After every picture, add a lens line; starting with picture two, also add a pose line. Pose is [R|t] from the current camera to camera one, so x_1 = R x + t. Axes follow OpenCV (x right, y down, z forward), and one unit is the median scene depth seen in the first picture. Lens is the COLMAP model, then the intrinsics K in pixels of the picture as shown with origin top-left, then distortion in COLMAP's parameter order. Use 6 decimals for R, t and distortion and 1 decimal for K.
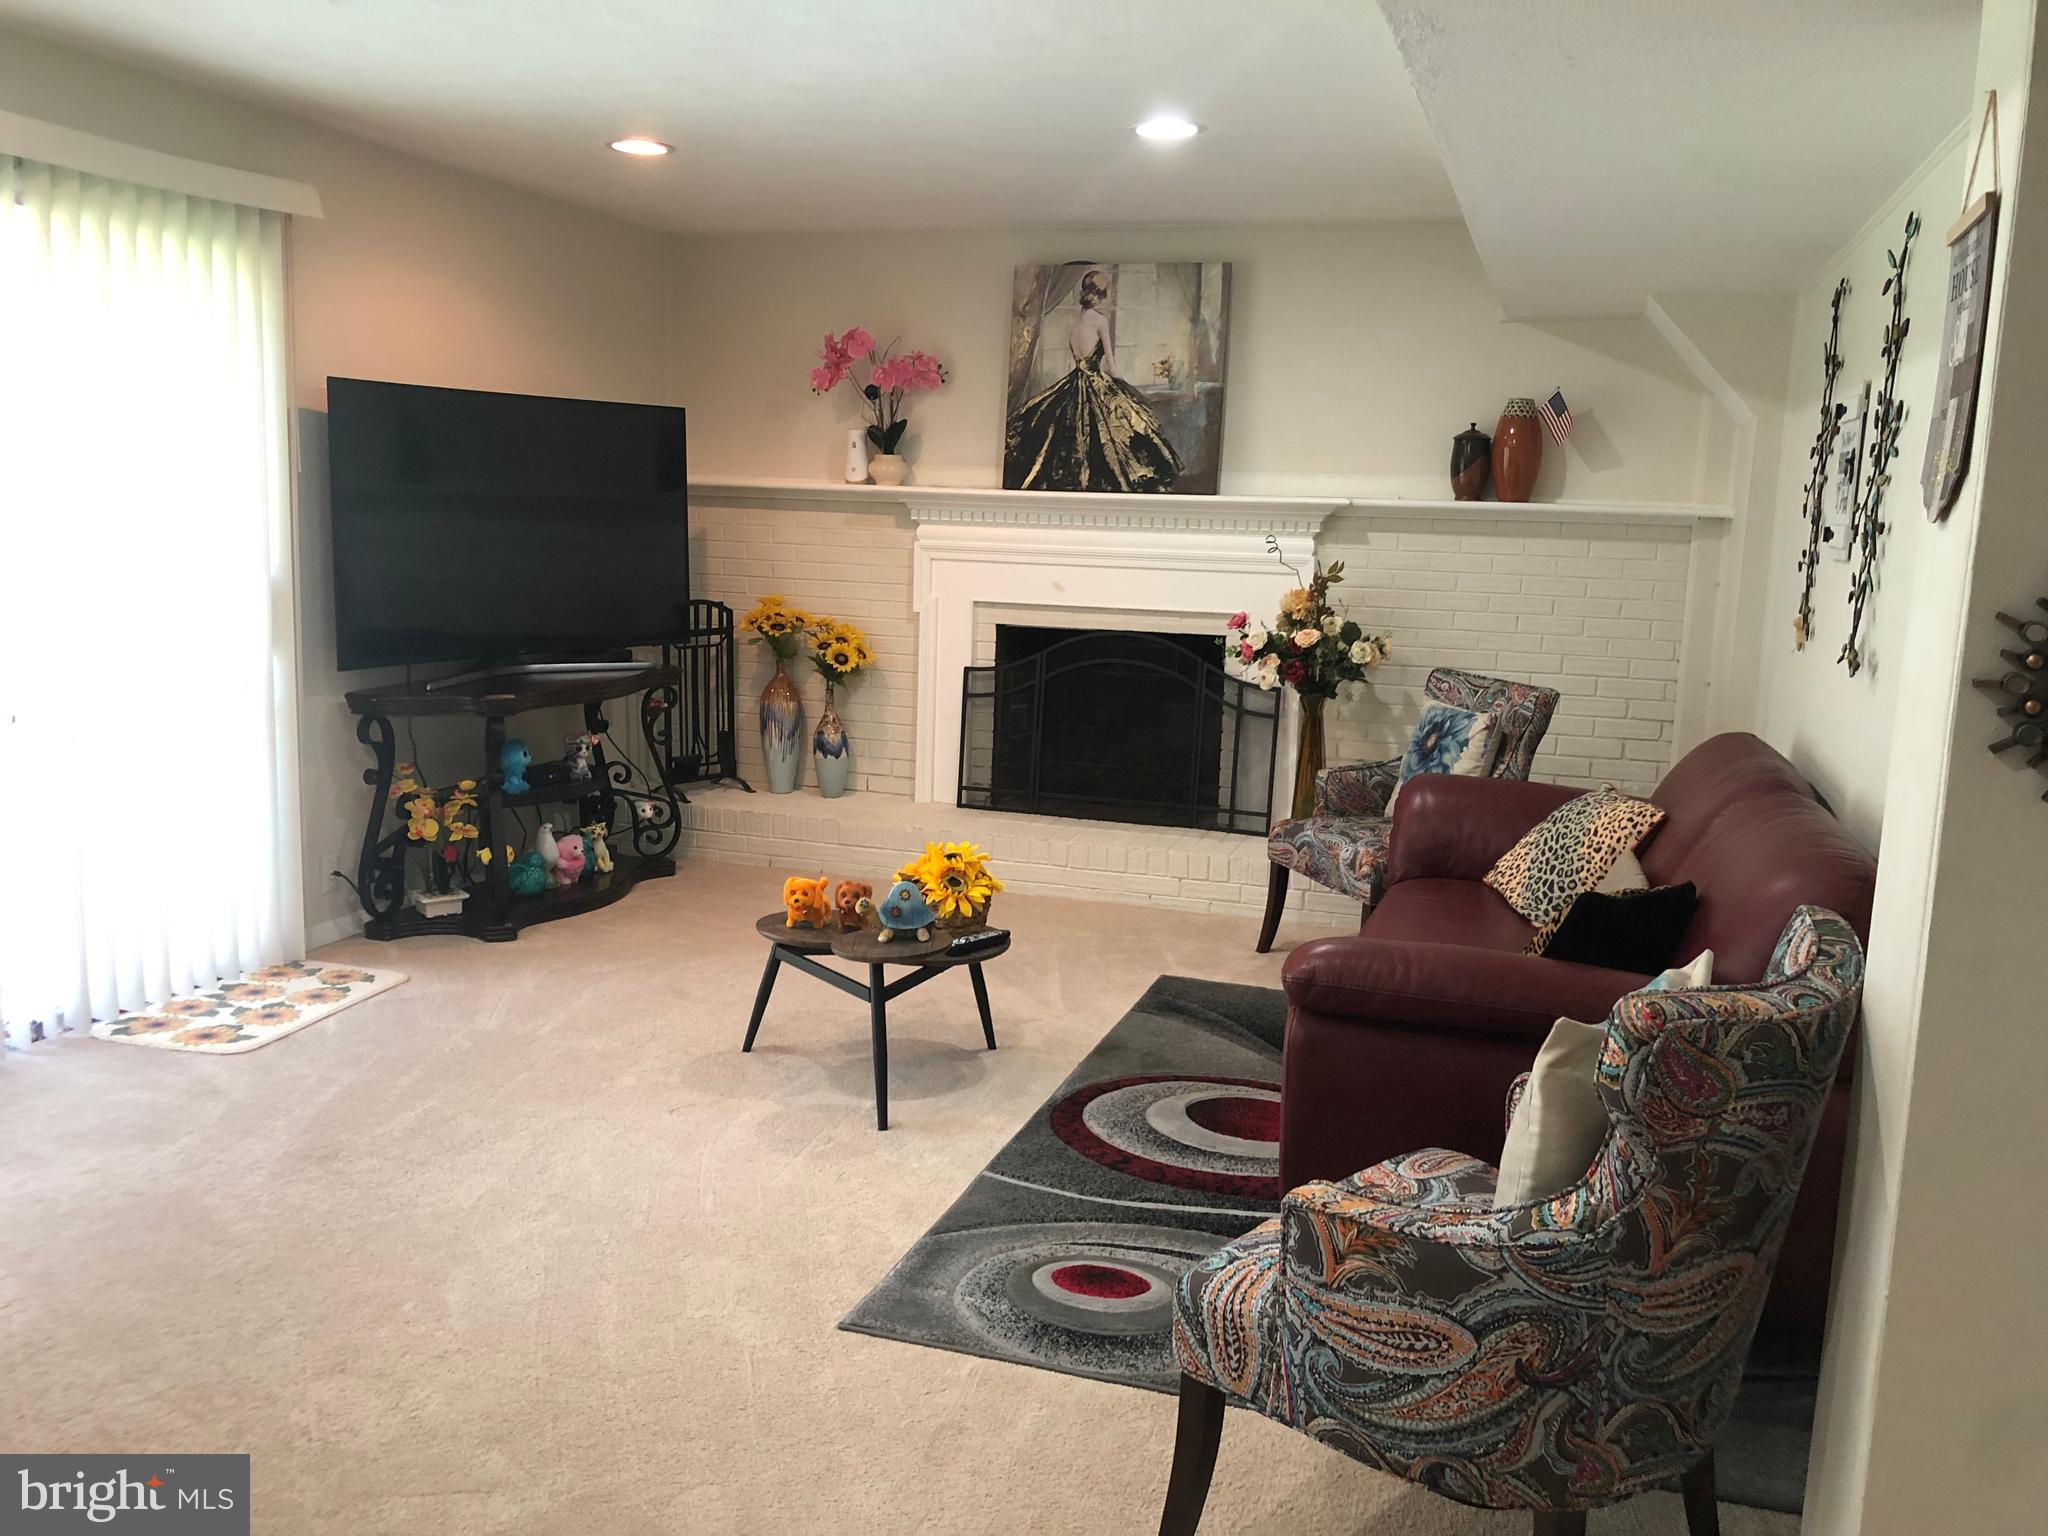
lens RADIAL K [[1692.4, 0, 1018.7], [0, 1692.4, 757.9], [0, 0, 1]] dist [0.052443, -0.033915]
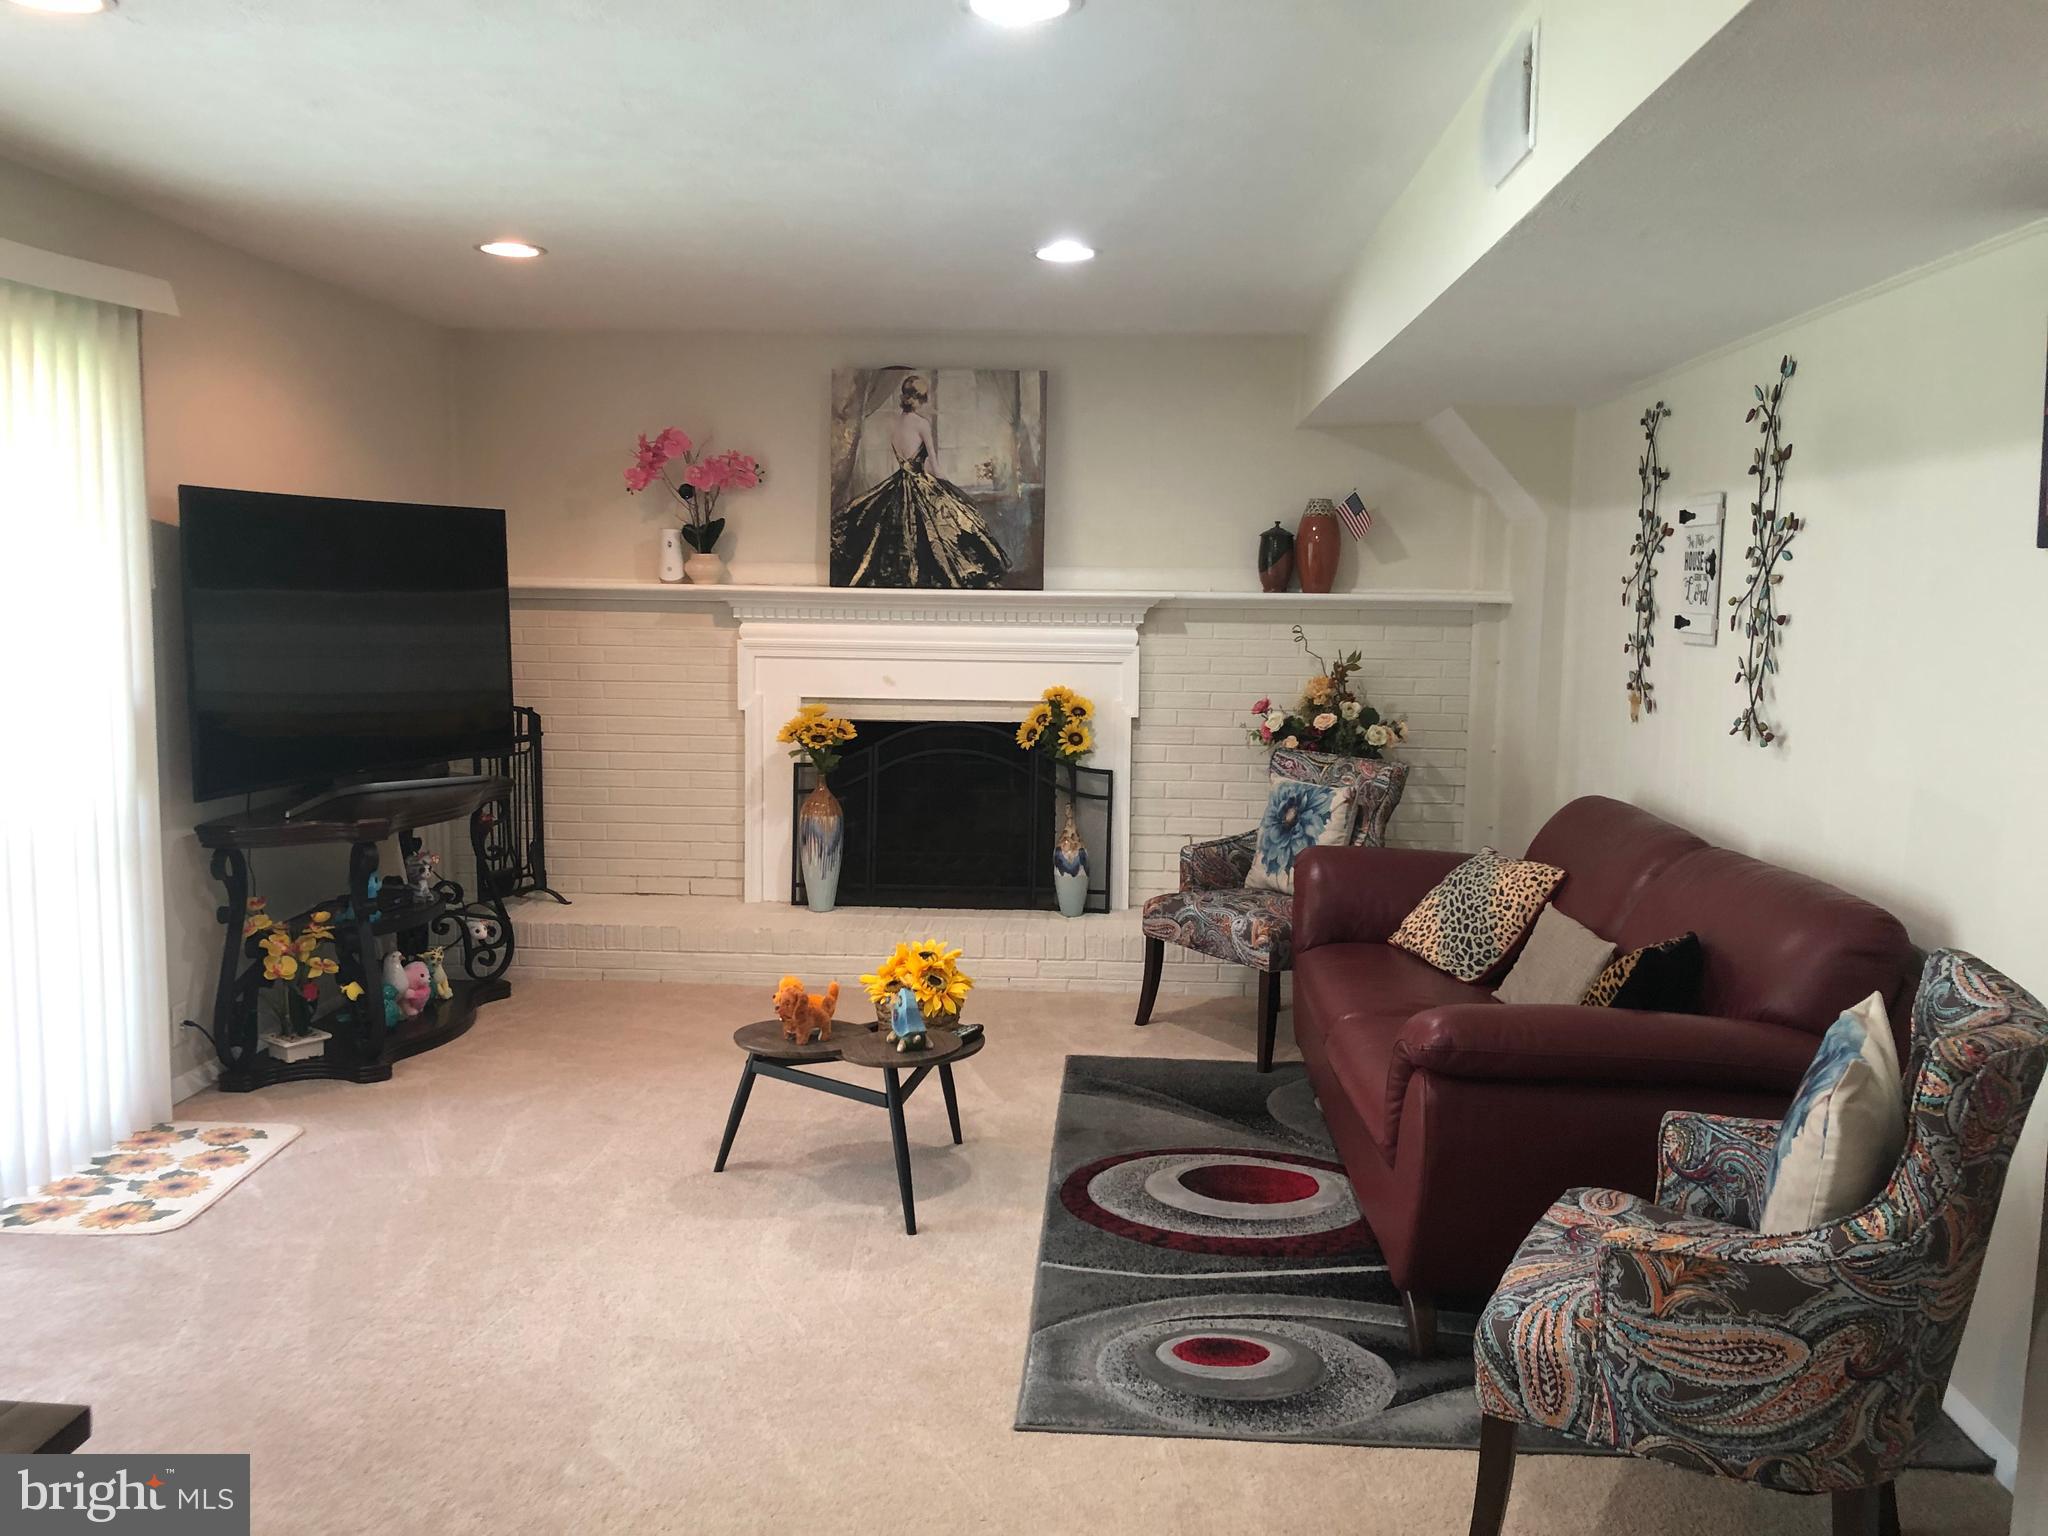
lens RADIAL K [[1692.4, 0, 1027.9], [0, 1692.4, 765.5], [0, 0, 1]] dist [0.052443, -0.033915]
pose [[0.967113, -0.044007, 0.250510, -0.199449], [0.054148, 0.997963, -0.033732, -0.015412], [-0.248515, 0.046187, 0.967526, -0.002638]]
